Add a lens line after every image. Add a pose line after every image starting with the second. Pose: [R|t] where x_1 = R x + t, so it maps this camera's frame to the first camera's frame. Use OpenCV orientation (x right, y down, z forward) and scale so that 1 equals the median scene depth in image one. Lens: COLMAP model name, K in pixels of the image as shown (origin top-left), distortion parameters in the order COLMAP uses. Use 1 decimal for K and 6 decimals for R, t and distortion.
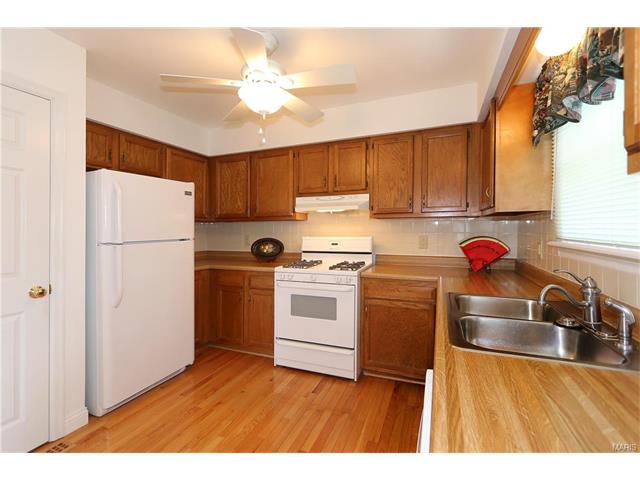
lens RADIAL K [[296.6, 0, 328.1], [0, 296.6, 228.4], [0, 0, 1]] dist [0.005771, -0.000192]
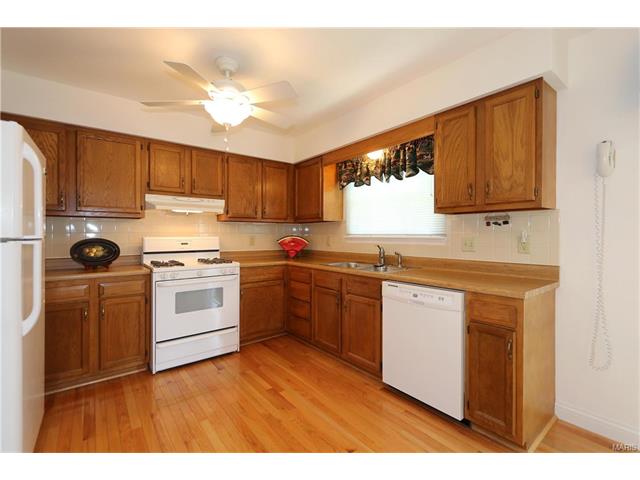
lens RADIAL K [[296.6, 0, 328.5], [0, 296.6, 237.0], [0, 0, 1]] dist [0.005771, -0.000192]
pose [[0.470951, 0.004819, 0.882146, -0.737719], [0.001492, 0.999979, -0.006259, 0.040547], [-0.882158, 0.004264, 0.470934, 0.076060]]
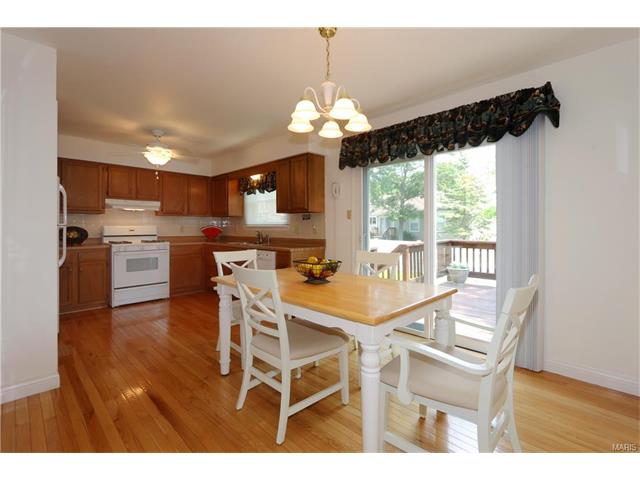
lens RADIAL K [[296.6, 0, 326.6], [0, 296.6, 229.5], [0, 0, 1]] dist [0.005771, -0.000192]
pose [[0.346878, 0.003182, 0.937905, -1.244498], [0.002566, 0.999987, -0.004342, 0.063713], [-0.937907, 0.003913, 0.346865, -0.592124]]
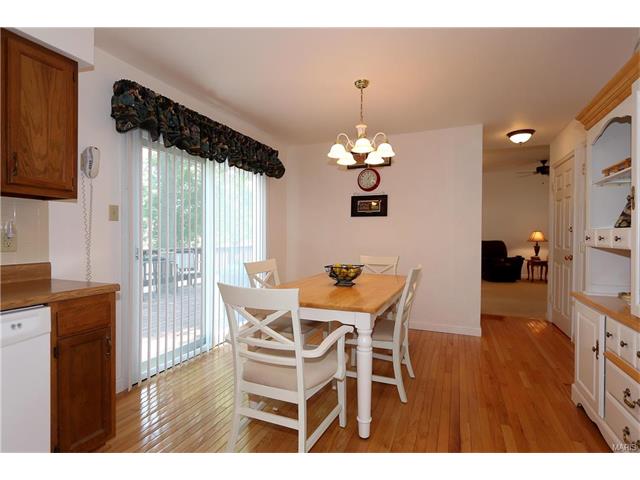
lens RADIAL K [[323.9, 0, 317.8], [0, 323.9, 246.1], [0, 0, 1]] dist [-0.003977, -0.001199]
pose [[-0.999897, 0.006094, -0.013028, -0.441455], [0.005628, 0.999355, 0.035461, 0.047992], [0.013236, 0.035384, -0.999286, 0.647159]]
